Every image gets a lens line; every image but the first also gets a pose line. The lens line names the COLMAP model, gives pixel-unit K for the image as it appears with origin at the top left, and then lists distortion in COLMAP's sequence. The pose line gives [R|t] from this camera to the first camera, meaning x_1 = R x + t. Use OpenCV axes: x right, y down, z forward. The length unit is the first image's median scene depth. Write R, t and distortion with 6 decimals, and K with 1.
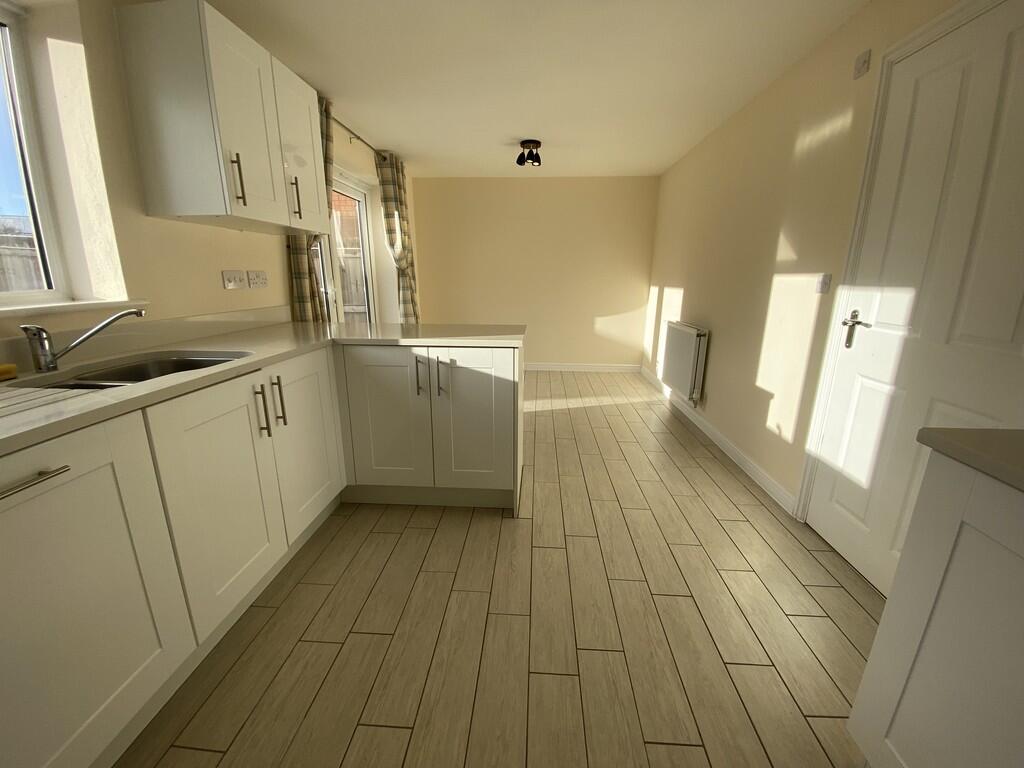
lens RADIAL K [[411.5, 0, 512.0], [0, 411.5, 384.0], [0, 0, 1]] dist [0.042275, -0.034176]
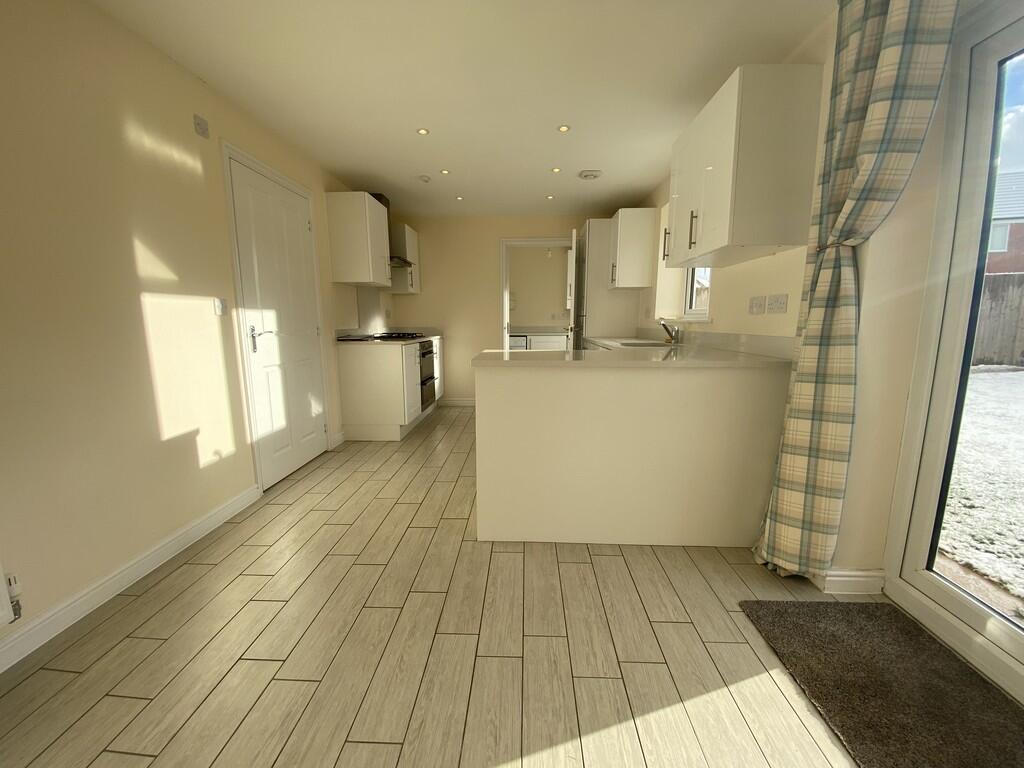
lens RADIAL K [[412.8, 0, 512.0], [0, 412.8, 384.0], [0, 0, 1]] dist [0.000184, 0.000008]
pose [[-0.999615, -0.000556, -0.027755, -0.021420], [-0.011639, 0.916086, 0.400814, -0.434150], [0.025204, 0.400982, -0.915739, 1.821351]]
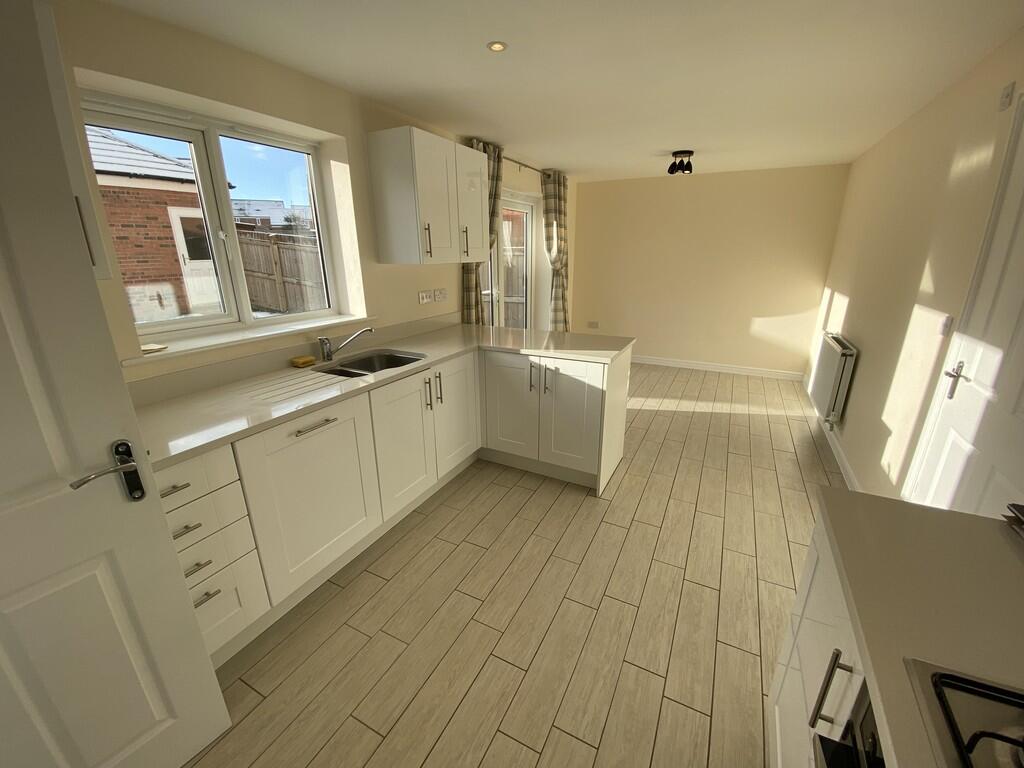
lens RADIAL K [[411.5, 0, 512.0], [0, 411.5, 384.0], [0, 0, 1]] dist [0.042275, -0.034176]
pose [[0.914175, 0.114588, -0.388785, 0.193582], [-0.091415, 0.992780, 0.077656, -0.078634], [0.394877, -0.035451, 0.918050, -0.208633]]
